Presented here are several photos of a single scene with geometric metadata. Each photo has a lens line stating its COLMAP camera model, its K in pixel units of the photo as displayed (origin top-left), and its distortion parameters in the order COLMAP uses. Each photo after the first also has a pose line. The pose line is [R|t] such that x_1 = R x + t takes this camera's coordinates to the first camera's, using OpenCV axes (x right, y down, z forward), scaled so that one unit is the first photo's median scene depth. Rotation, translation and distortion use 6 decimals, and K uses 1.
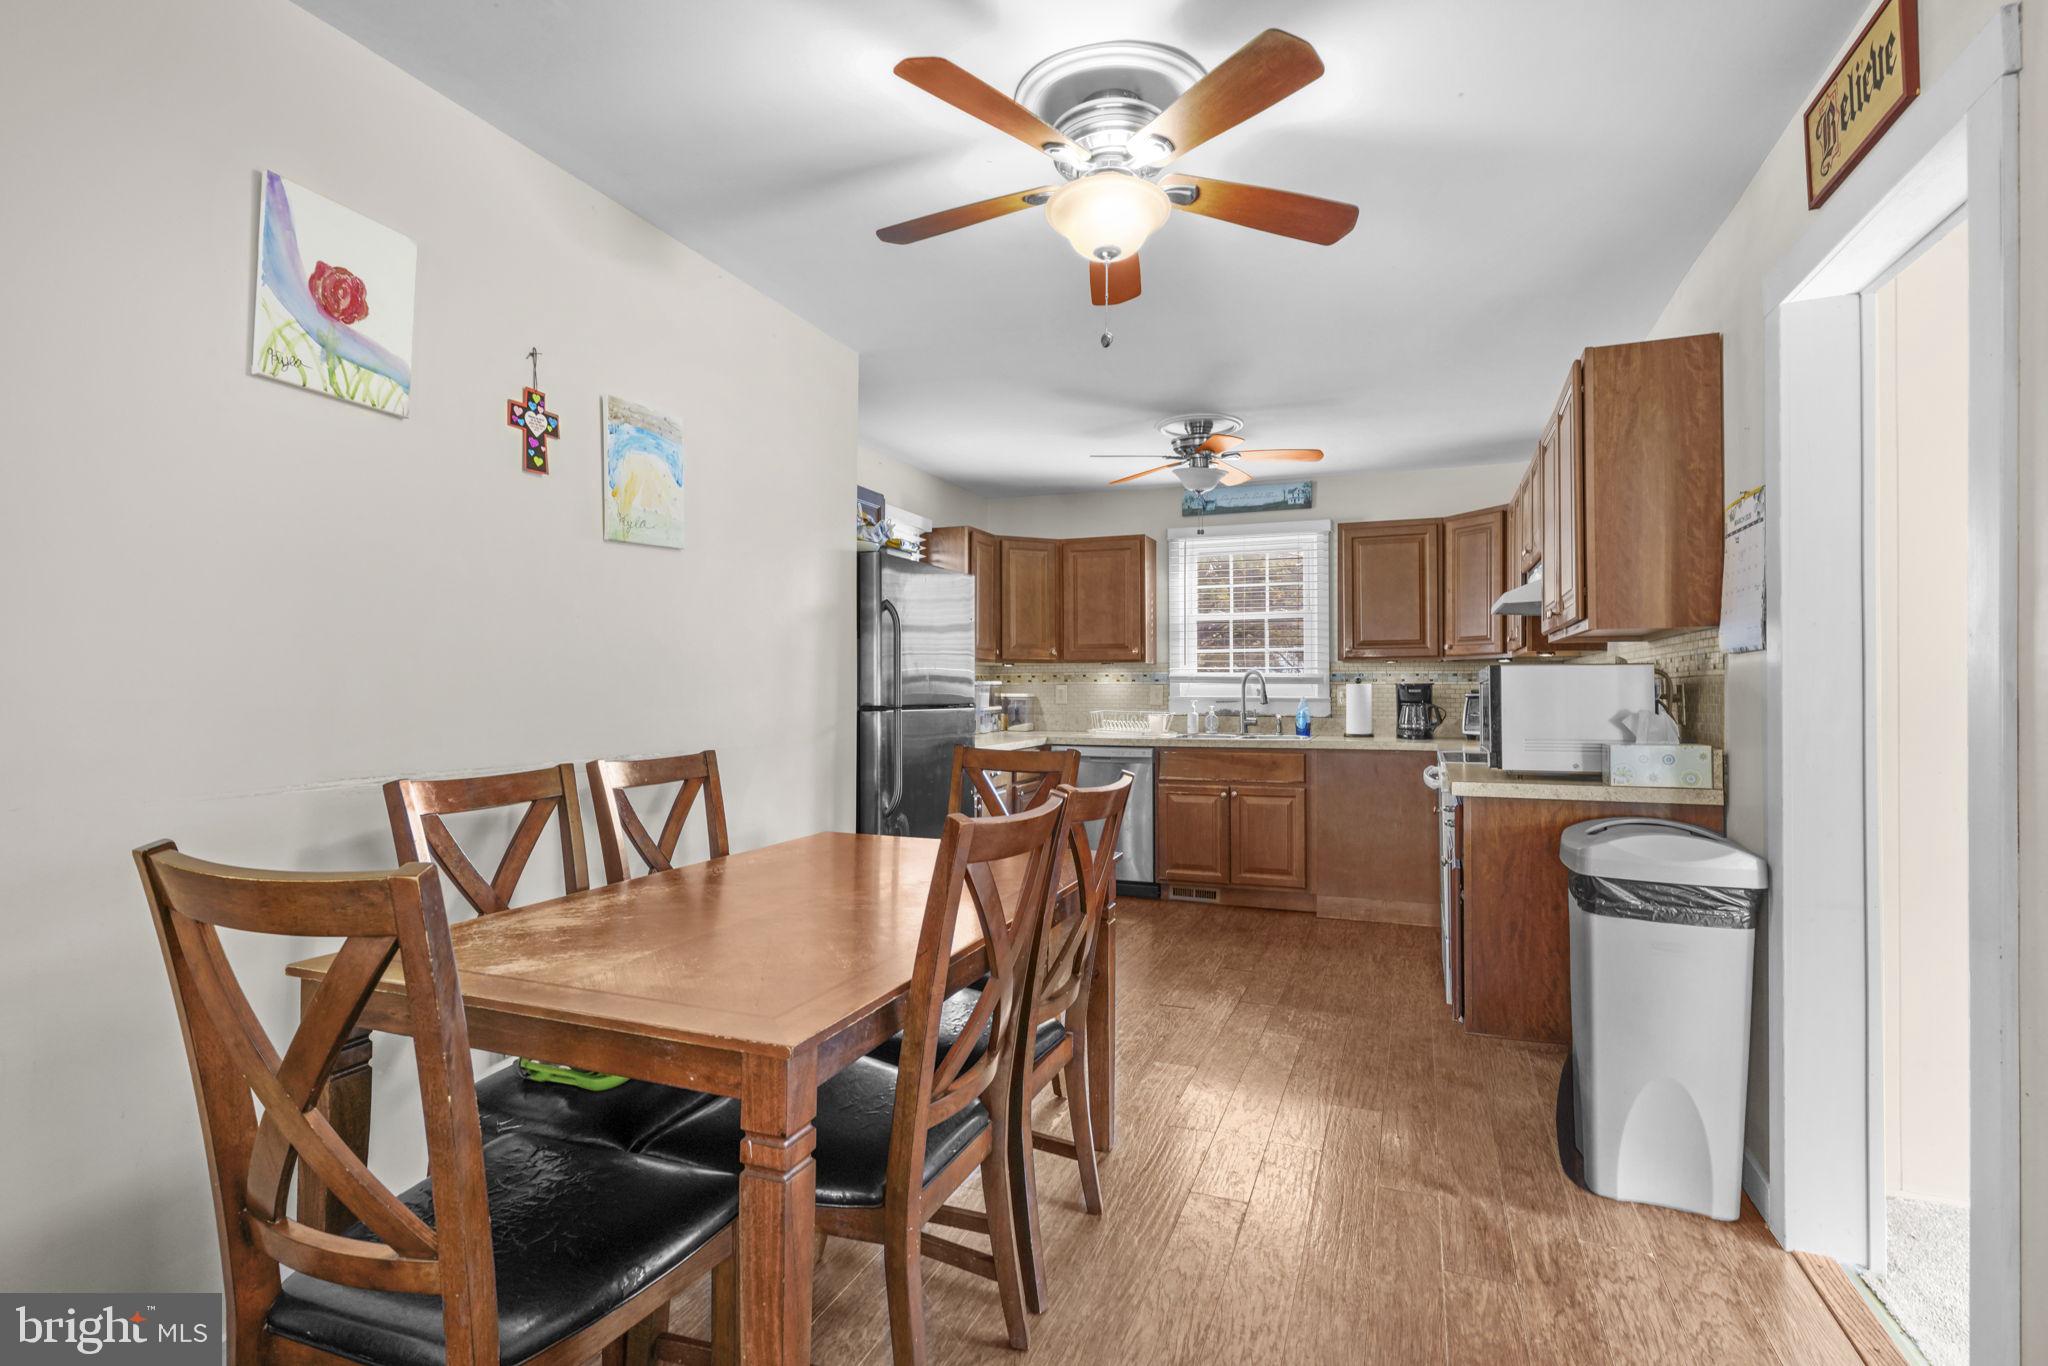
lens RADIAL K [[1003.2, 0, 1037.7], [0, 1003.2, 669.1], [0, 0, 1]] dist [0.001969, -0.000700]
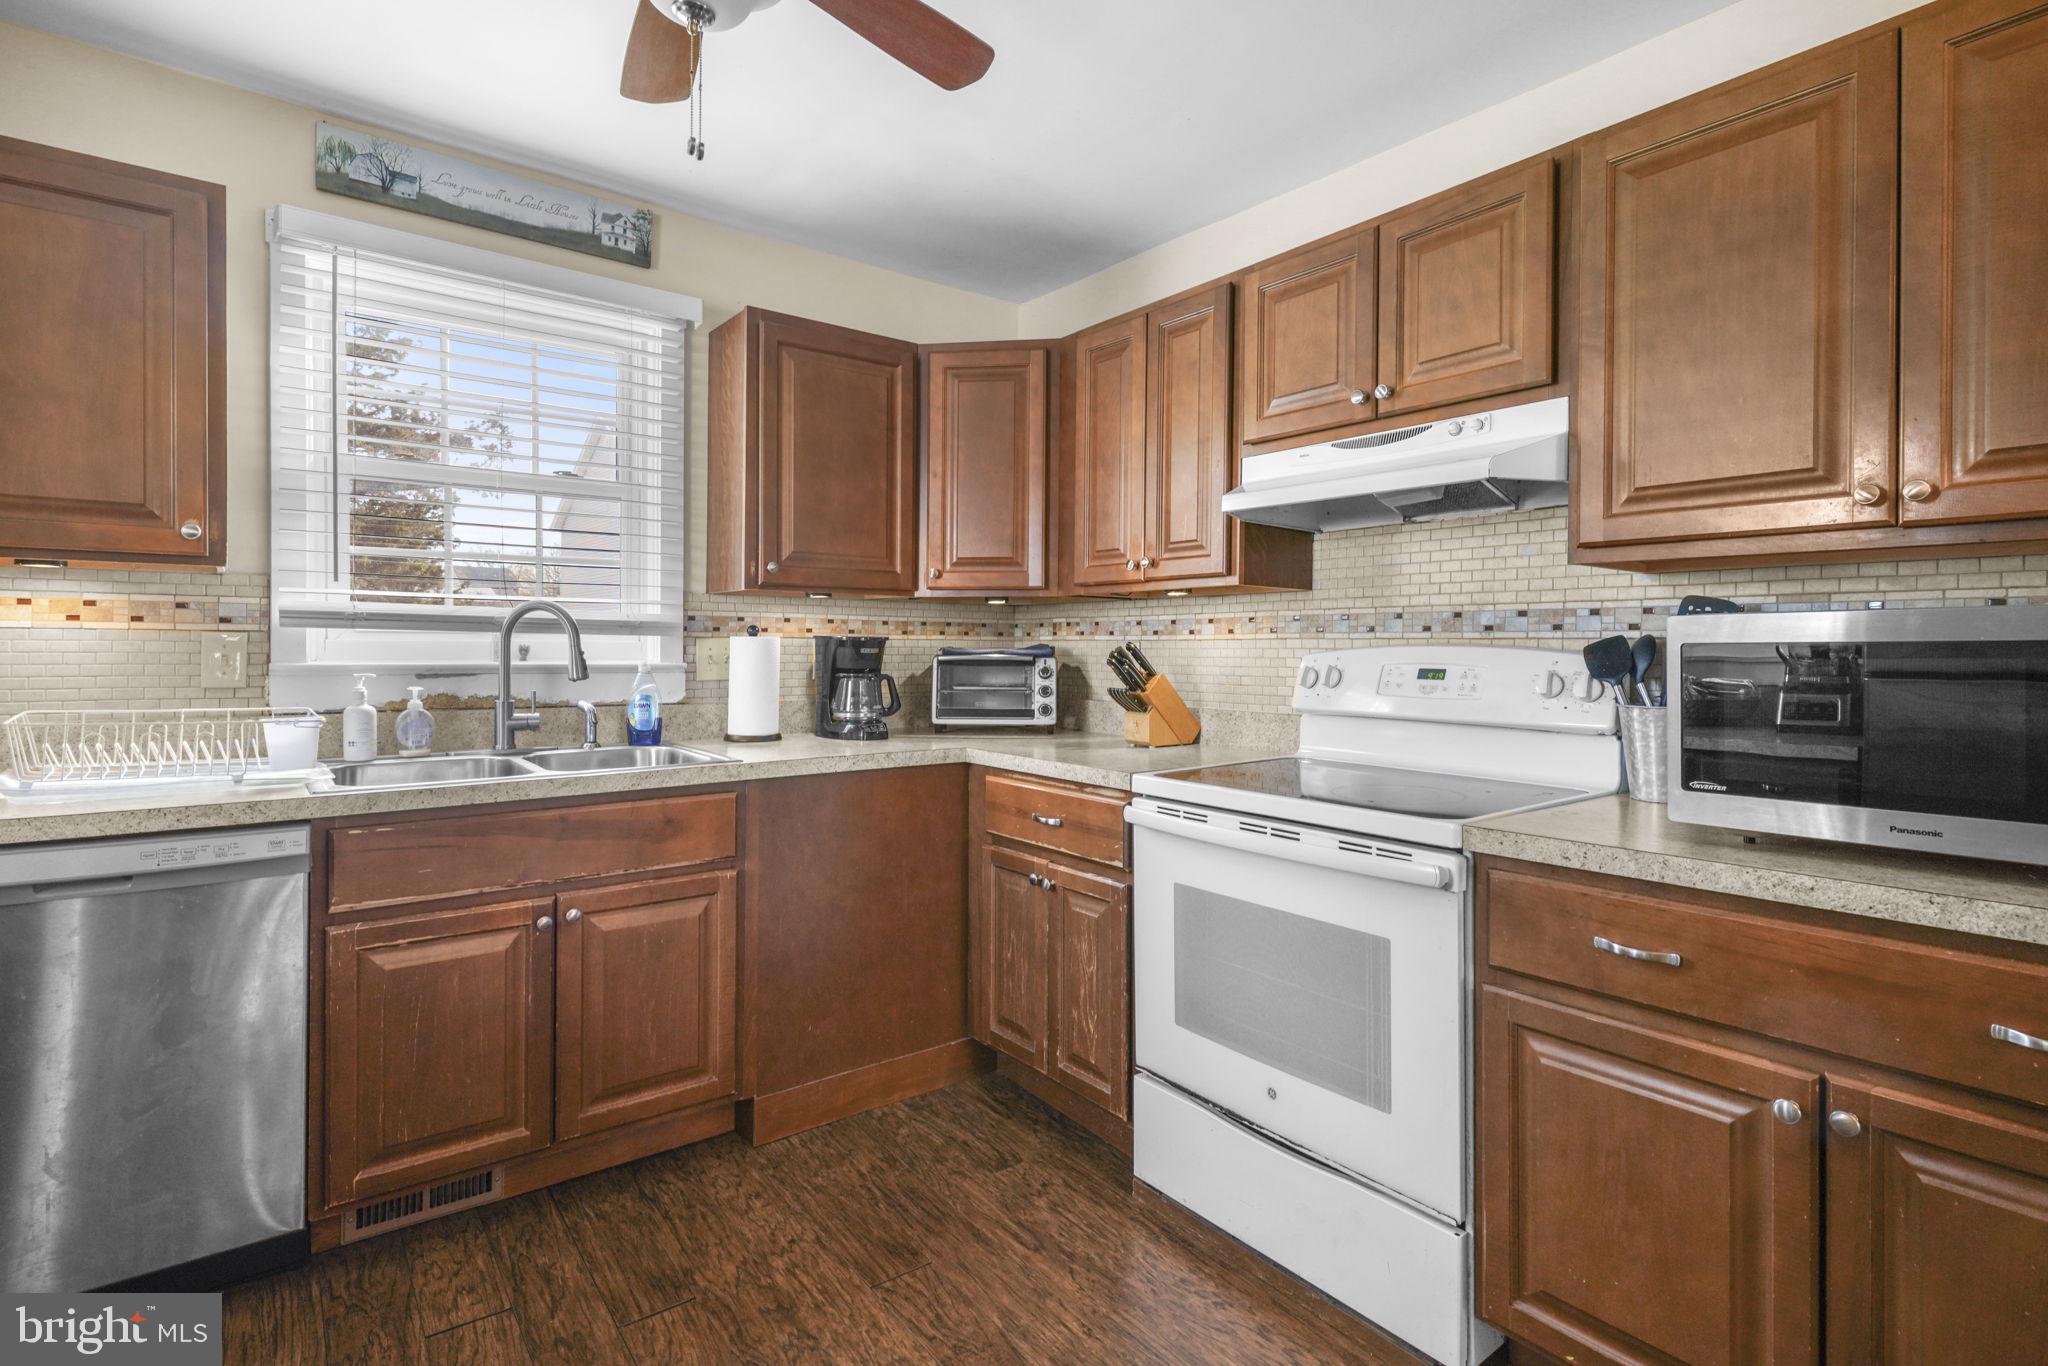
lens RADIAL K [[995.1, 0, 1024.1], [0, 995.1, 650.1], [0, 0, 1]] dist [0.001732, 0.000266]
pose [[0.521966, -0.001149, 0.852965, -0.040472], [-0.024409, 0.999569, 0.016284, 0.009966], [-0.852617, -0.029320, 0.521714, 0.612861]]
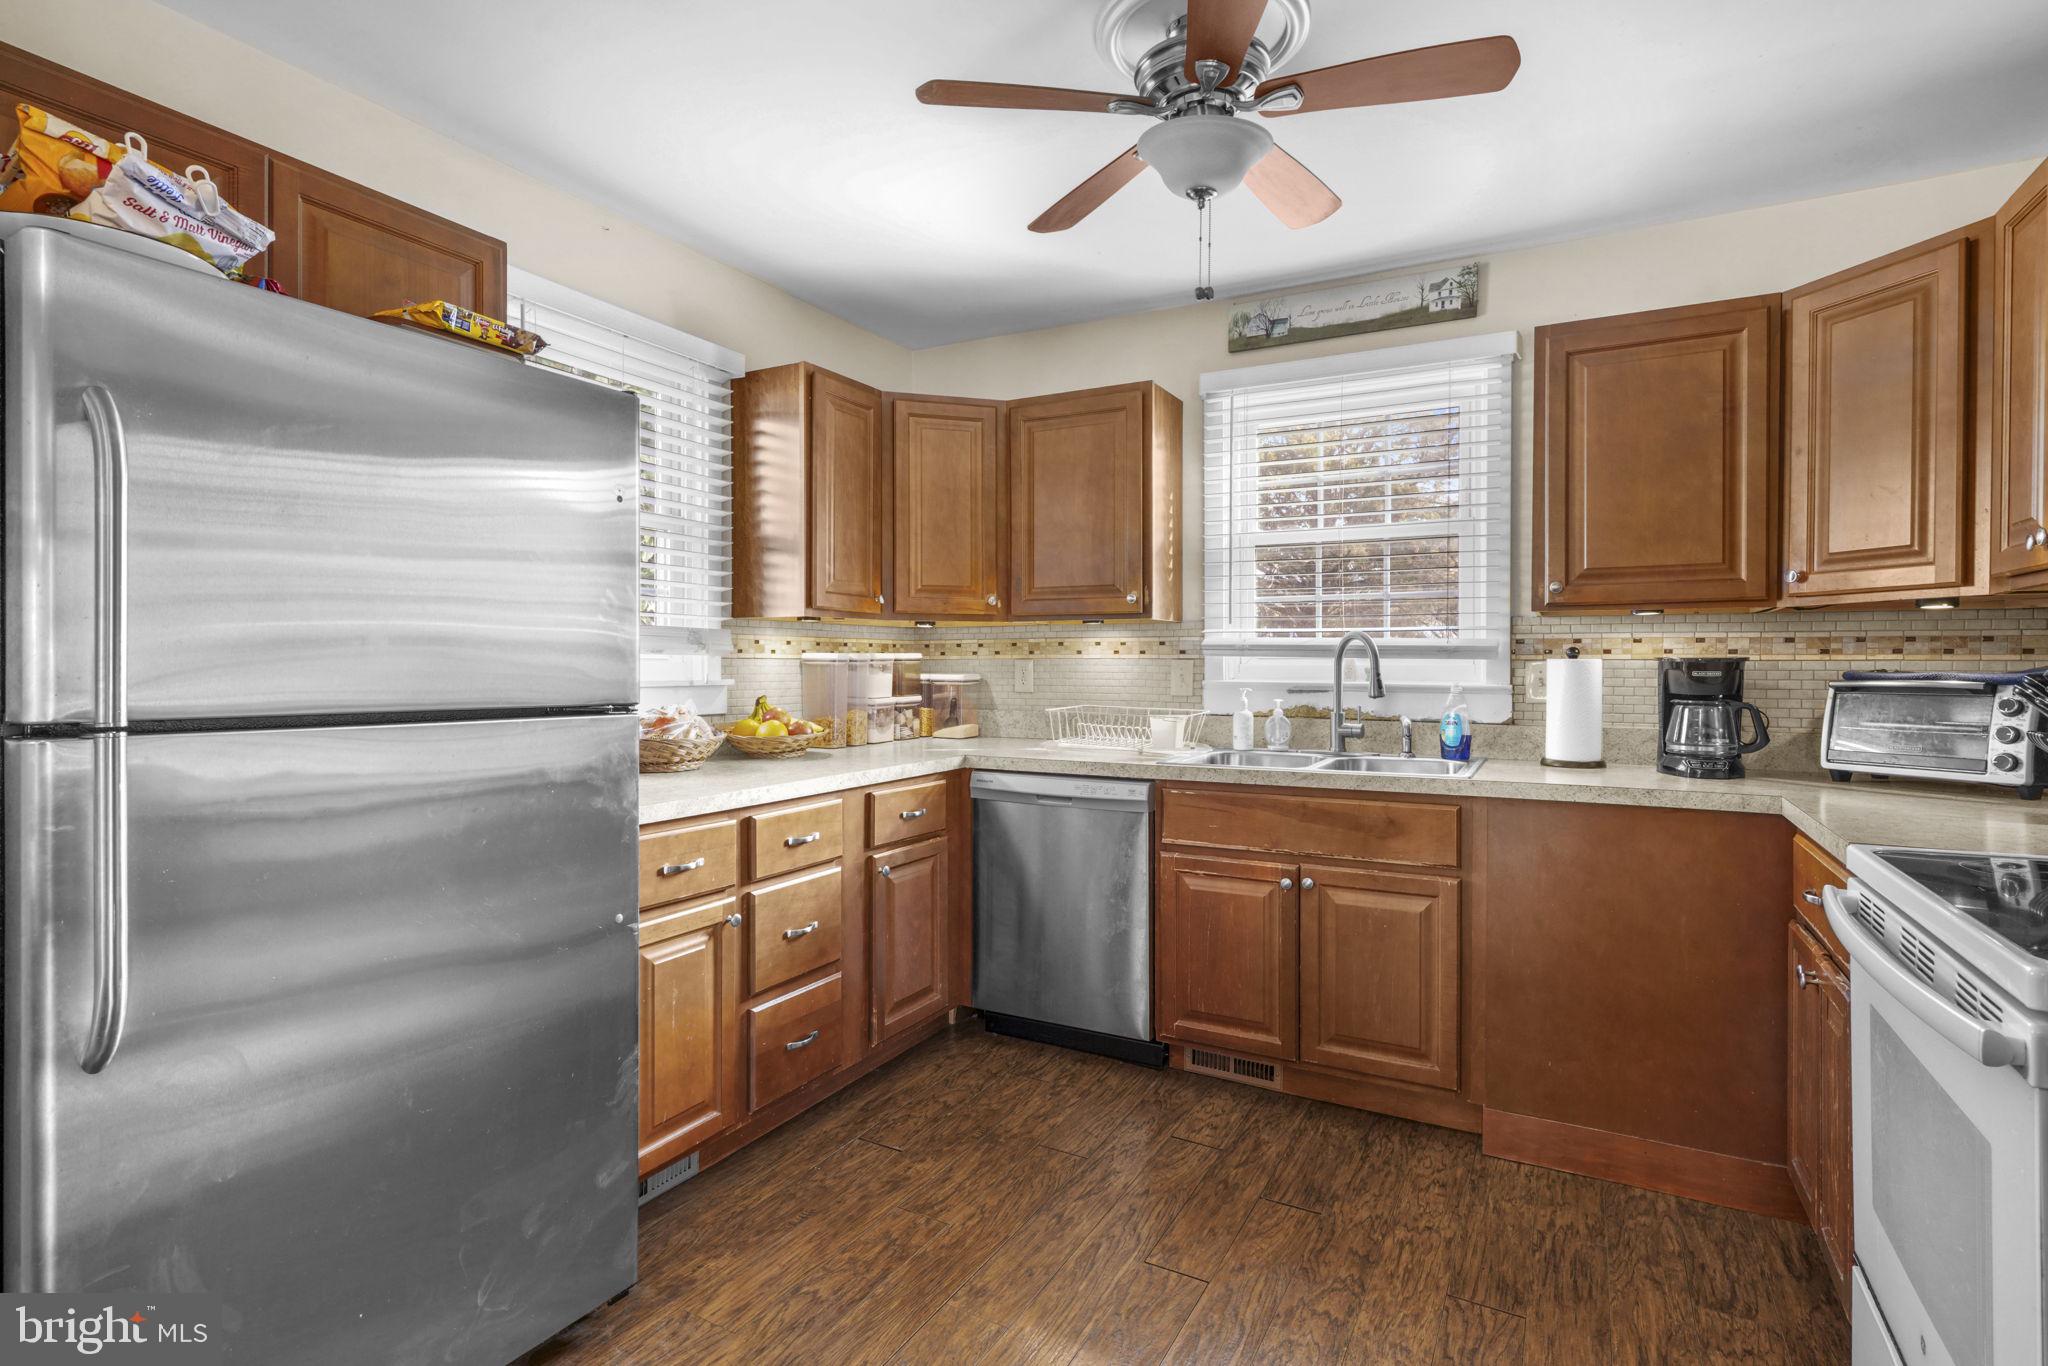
lens RADIAL K [[1003.2, 0, 1037.7], [0, 1003.2, 669.1], [0, 0, 1]] dist [0.001969, -0.000700]
pose [[0.991147, 0.003182, -0.132728, 0.122491], [0.000095, 0.999695, 0.024678, 0.007578], [0.132766, -0.024472, 0.990845, 0.470870]]
